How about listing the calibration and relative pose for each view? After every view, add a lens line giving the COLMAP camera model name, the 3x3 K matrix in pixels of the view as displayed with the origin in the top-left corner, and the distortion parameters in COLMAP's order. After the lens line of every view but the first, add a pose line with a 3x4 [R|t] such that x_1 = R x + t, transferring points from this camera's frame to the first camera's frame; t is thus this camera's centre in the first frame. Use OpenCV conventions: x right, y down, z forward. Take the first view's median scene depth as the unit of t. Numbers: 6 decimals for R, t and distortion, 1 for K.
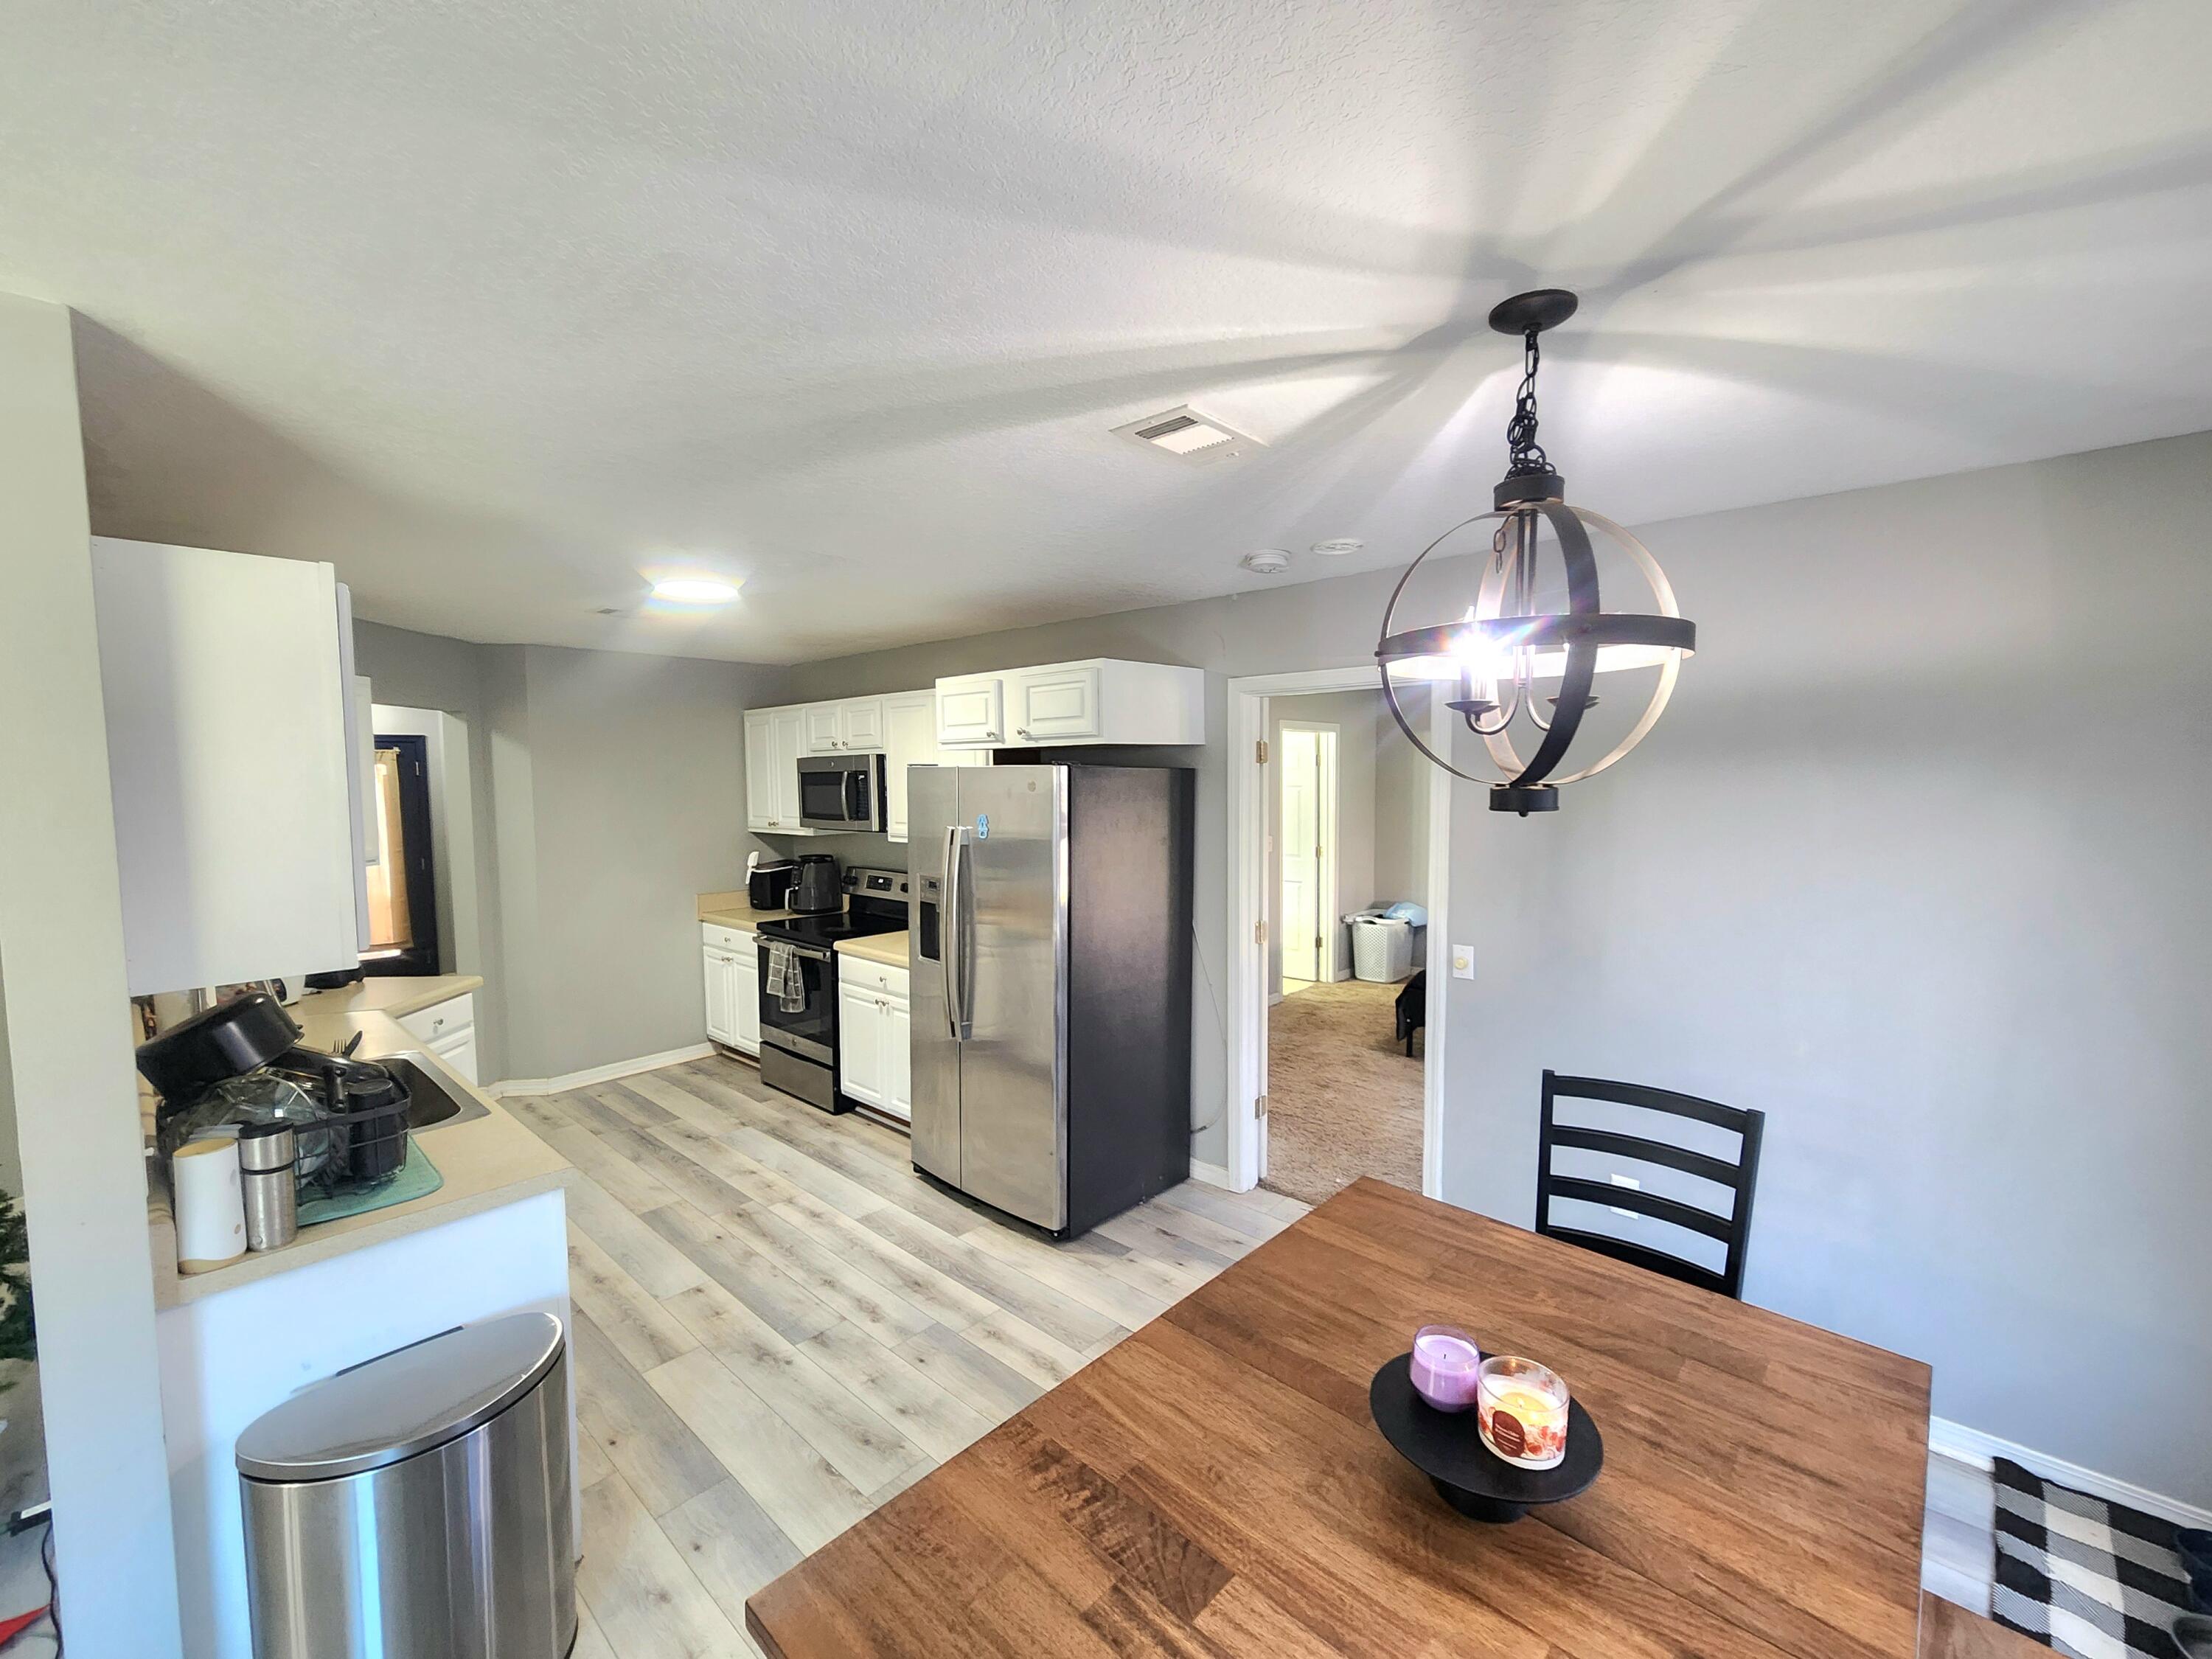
lens RADIAL K [[910.4, 0, 1115.9], [0, 910.4, 827.3], [0, 0, 1]] dist [-0.003617, -0.000785]
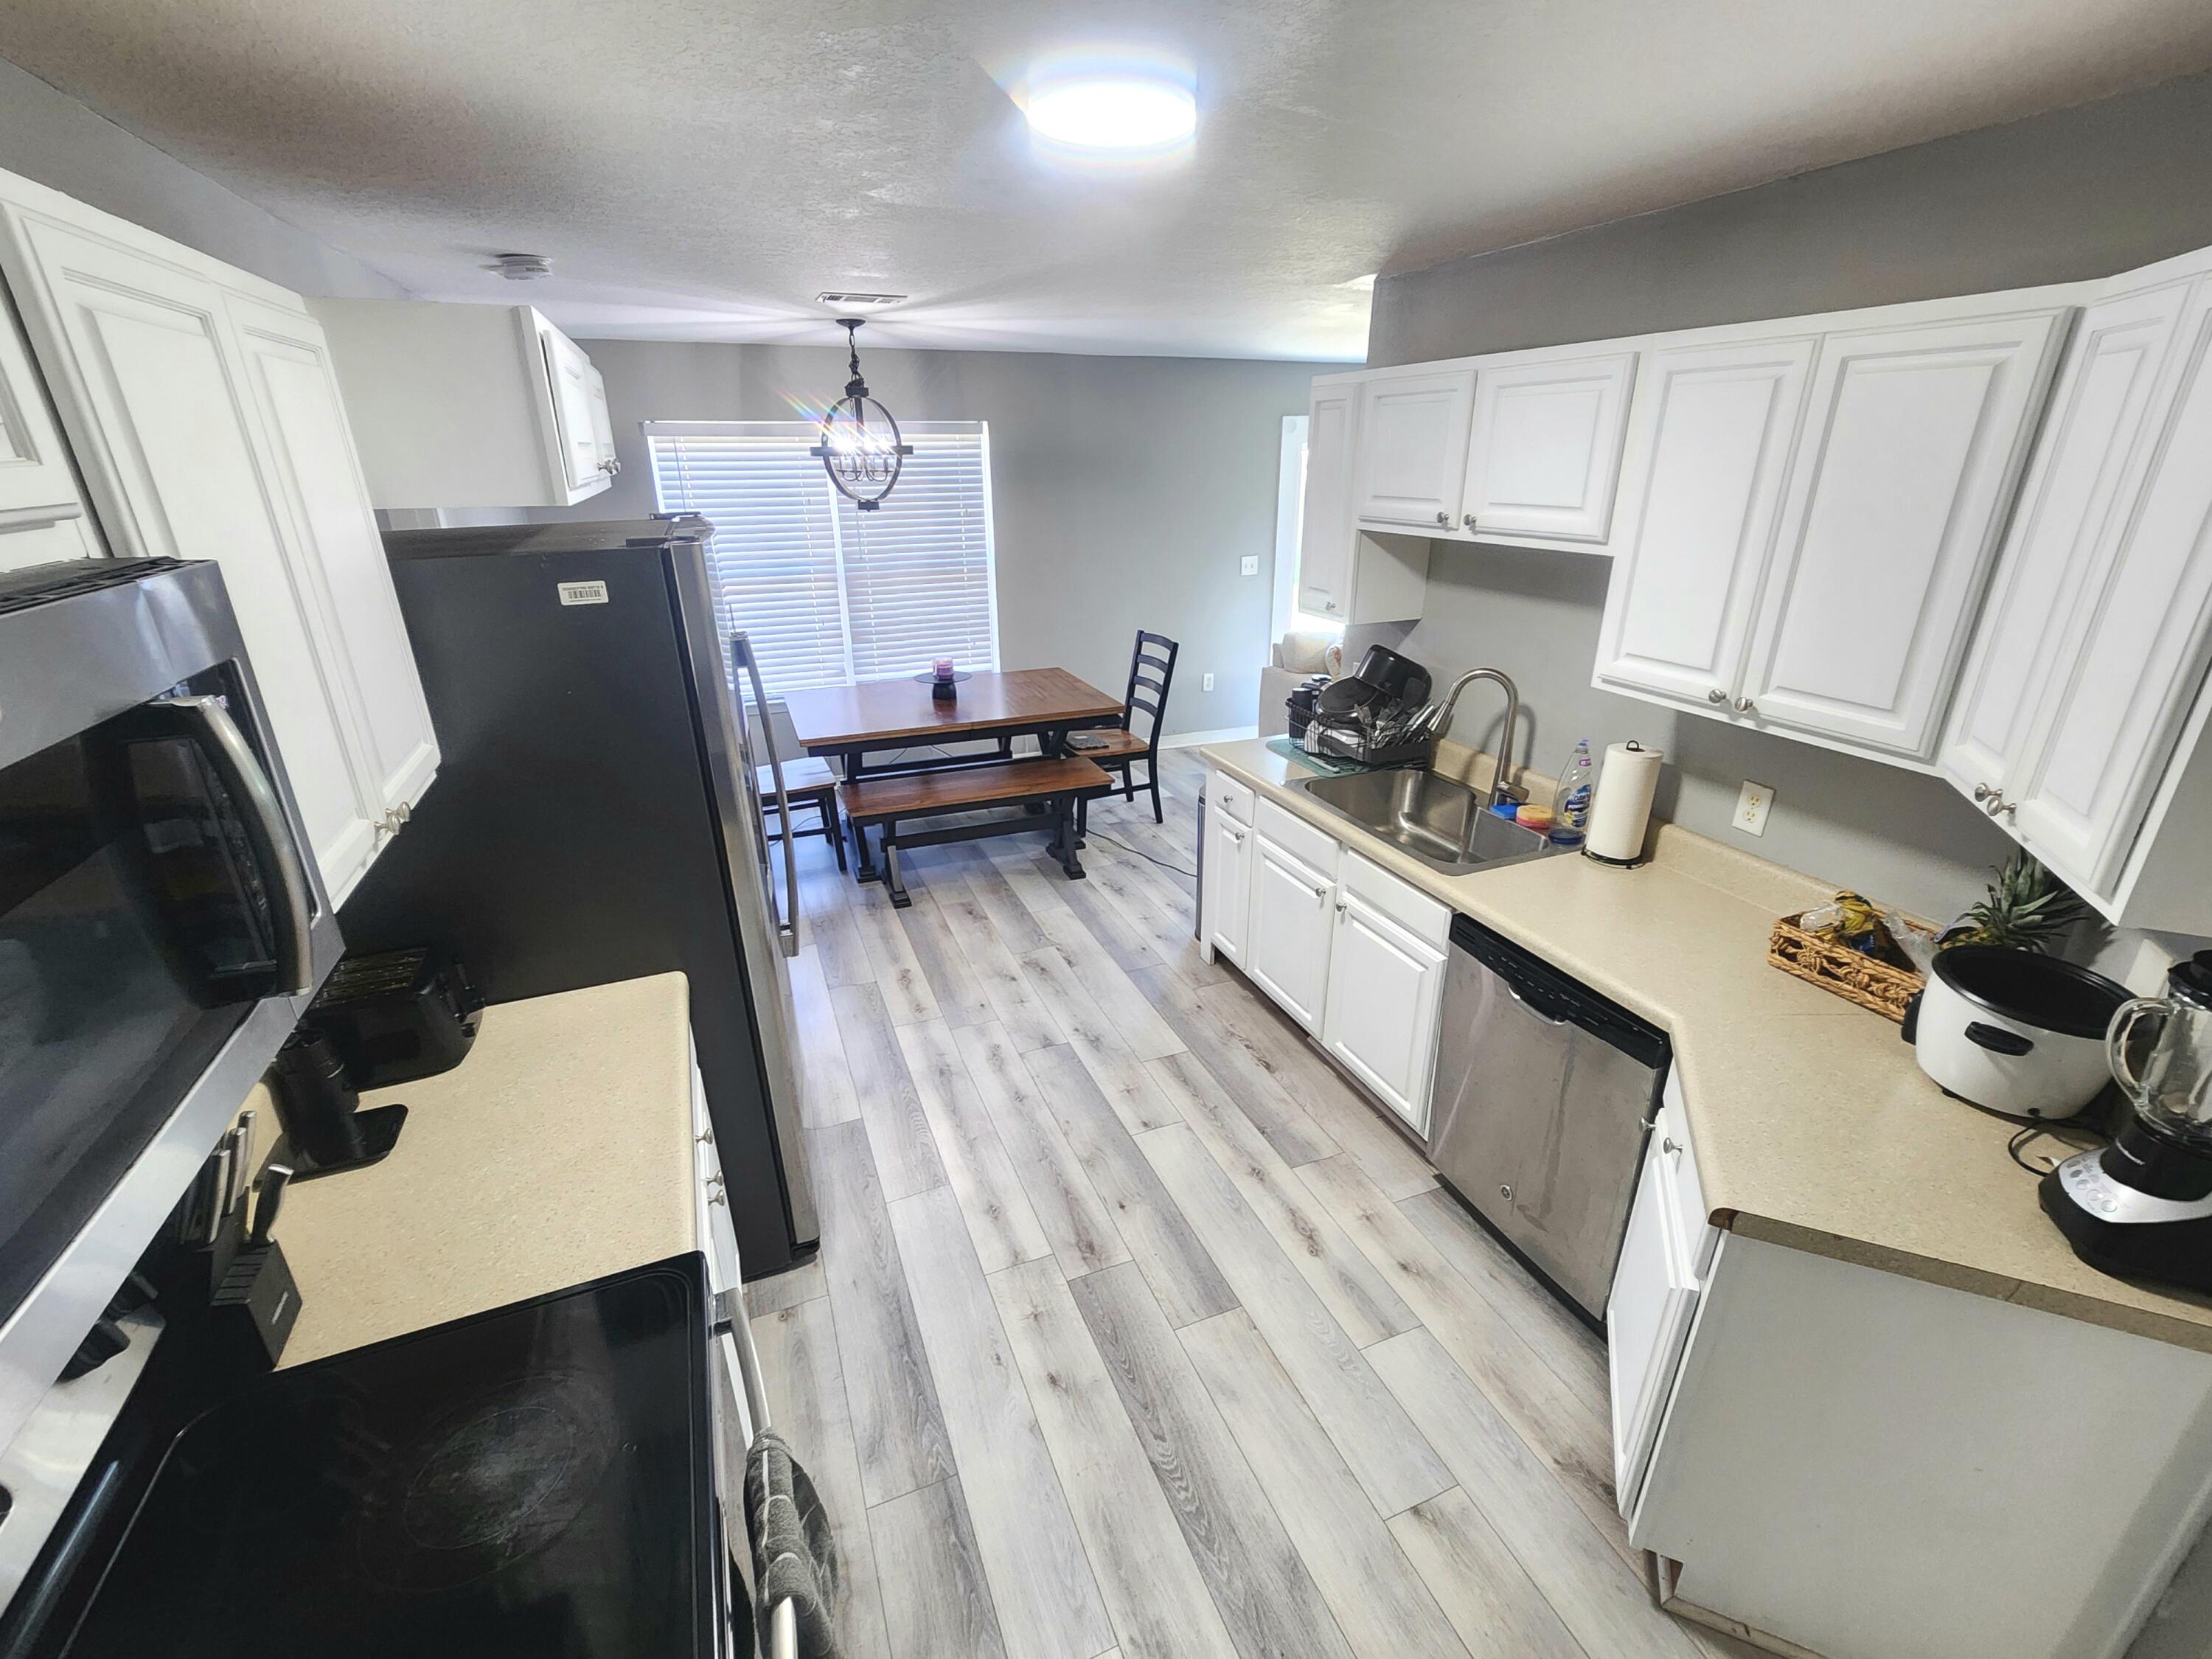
lens RADIAL K [[965.1, 0, 1113.3], [0, 965.1, 837.4], [0, 0, 1]] dist [-0.005549, -0.000480]
pose [[-0.901262, -0.156211, 0.404134, -0.719586], [0.032174, 0.906040, 0.421967, -0.147711], [-0.432078, 0.393305, -0.811554, 1.565048]]
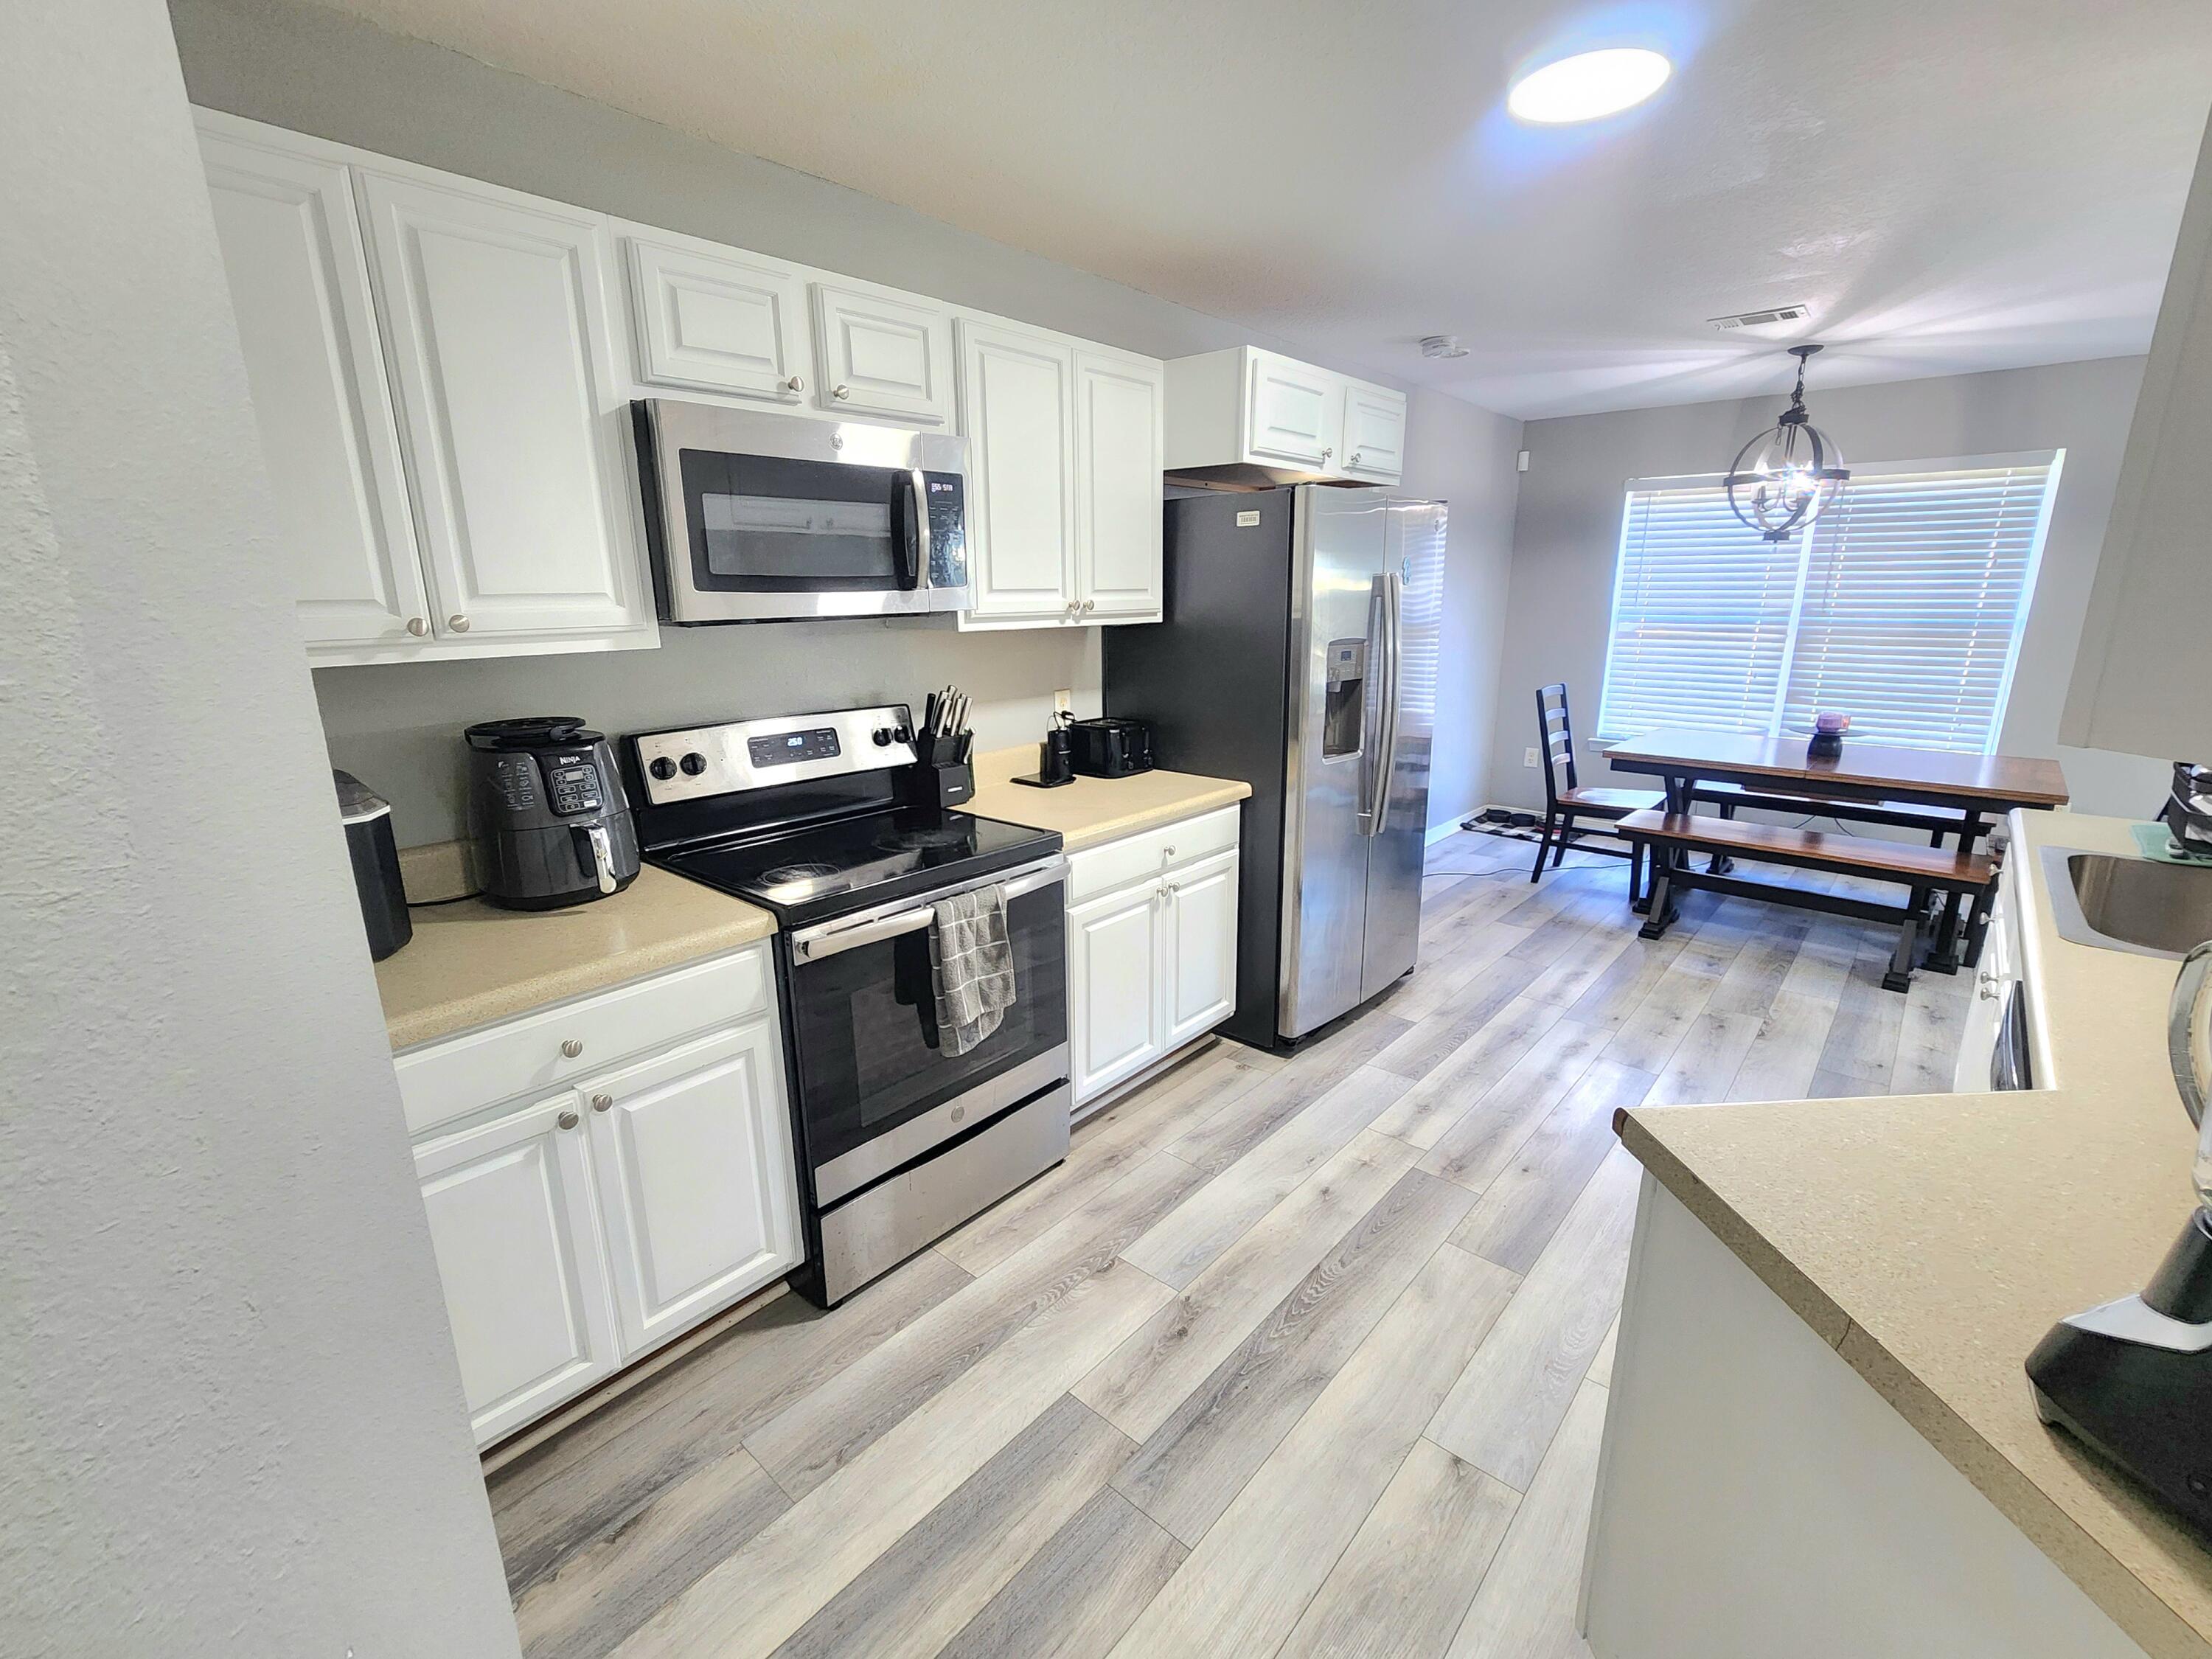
lens RADIAL K [[971.9, 0, 1114.5], [0, 971.9, 834.0], [0, 0, 1]] dist [0.001461, 0.000079]
pose [[-0.015588, -0.246215, 0.969090, -1.131185], [0.063622, 0.966999, 0.246707, -0.003987], [-0.997852, 0.065501, 0.000591, 1.342924]]
